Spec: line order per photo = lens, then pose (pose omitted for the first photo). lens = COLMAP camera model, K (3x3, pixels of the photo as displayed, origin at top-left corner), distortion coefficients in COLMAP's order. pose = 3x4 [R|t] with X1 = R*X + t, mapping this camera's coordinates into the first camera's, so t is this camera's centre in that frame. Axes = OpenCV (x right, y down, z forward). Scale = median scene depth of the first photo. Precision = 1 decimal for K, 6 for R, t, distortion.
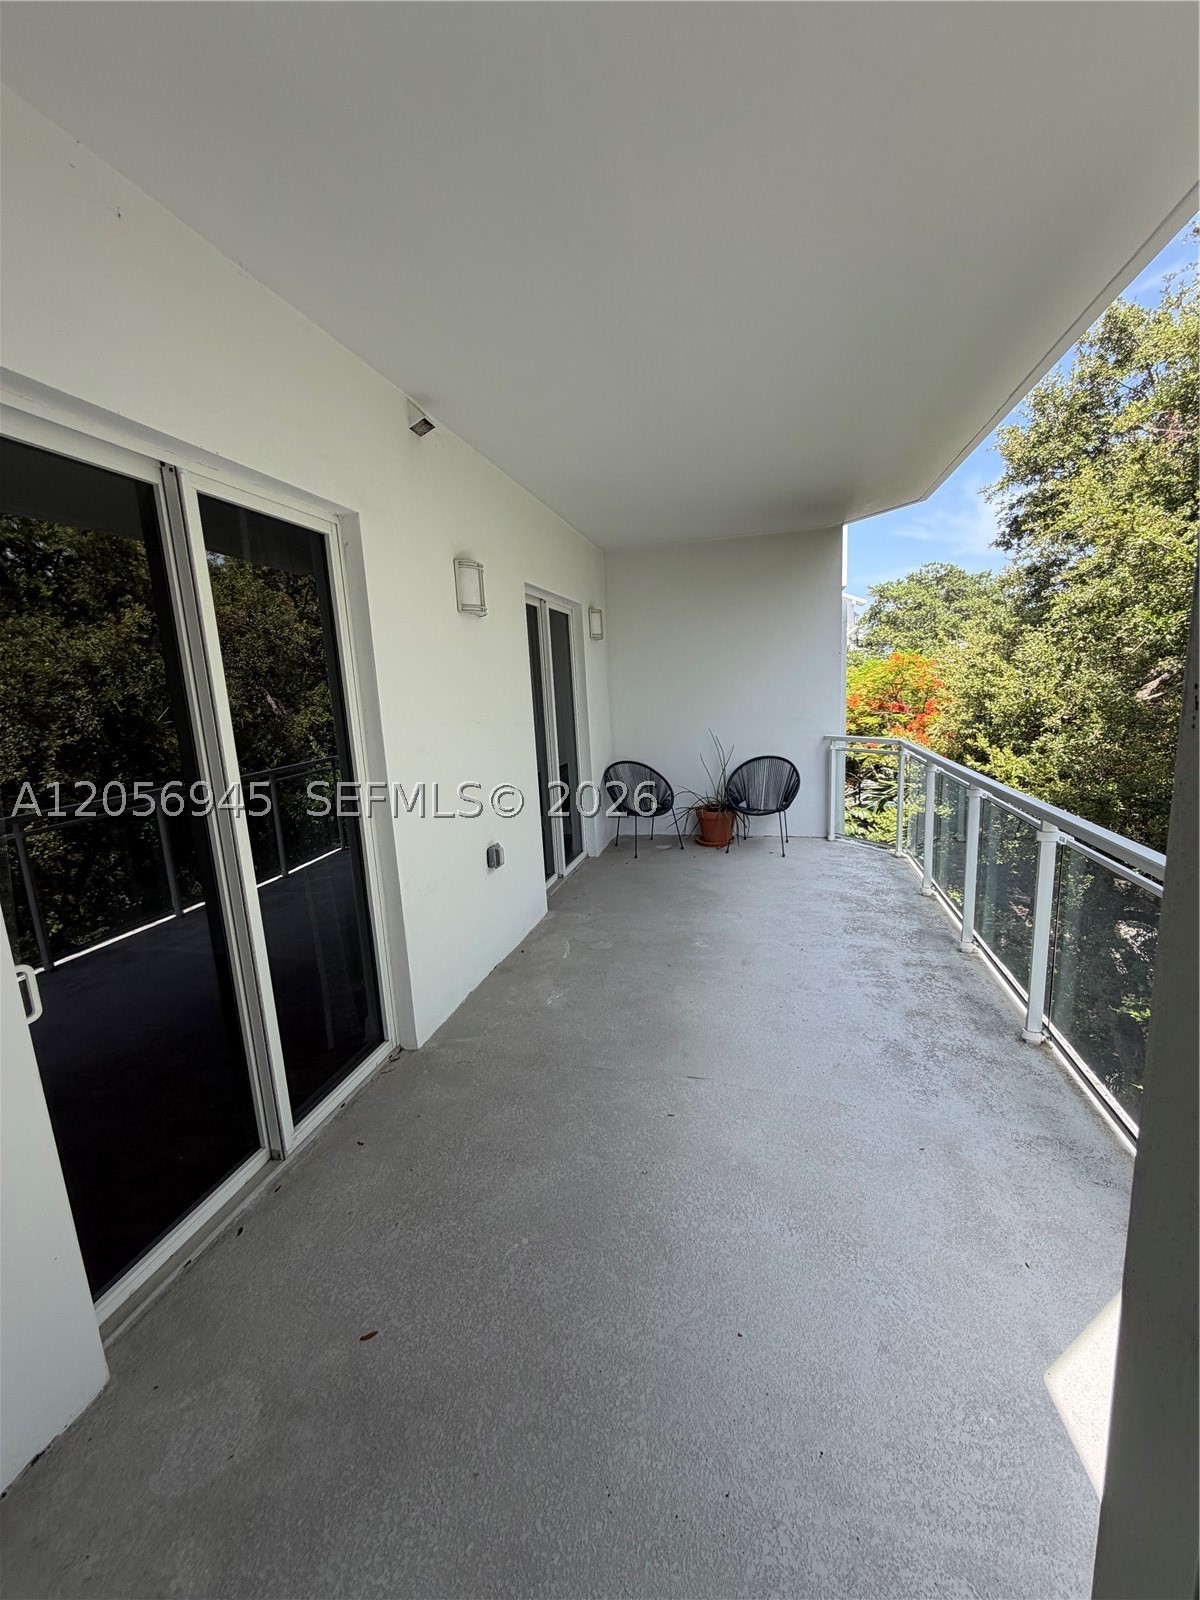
lens RADIAL K [[638.5, 0, 596.3], [0, 638.5, 798.4], [0, 0, 1]] dist [-0.000358, 0.001025]
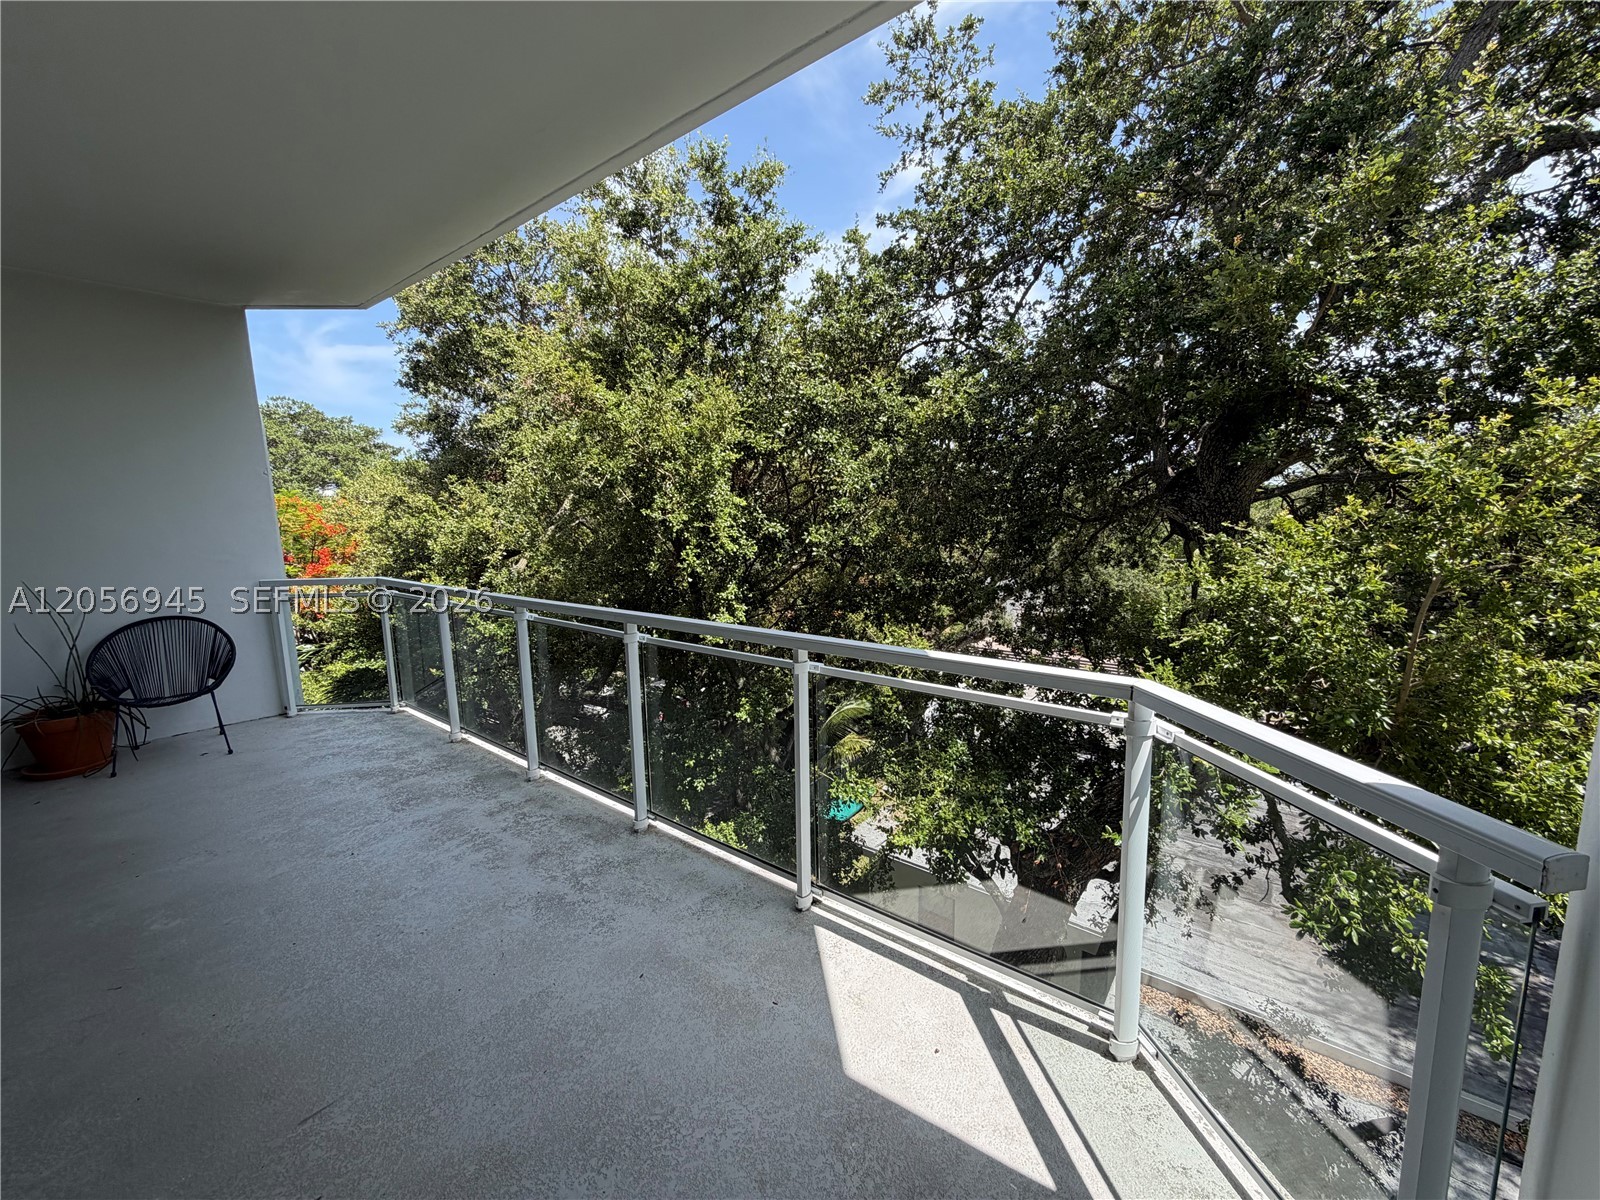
lens RADIAL K [[638.5, 0, 799.4], [0, 638.5, 600.2], [0, 0, 1]] dist [-0.000358, 0.001025]
pose [[0.402924, -0.085865, 0.911197, -0.074390], [0.156876, 0.987335, 0.023670, 0.006277], [-0.901689, 0.133408, 0.411291, 0.119524]]
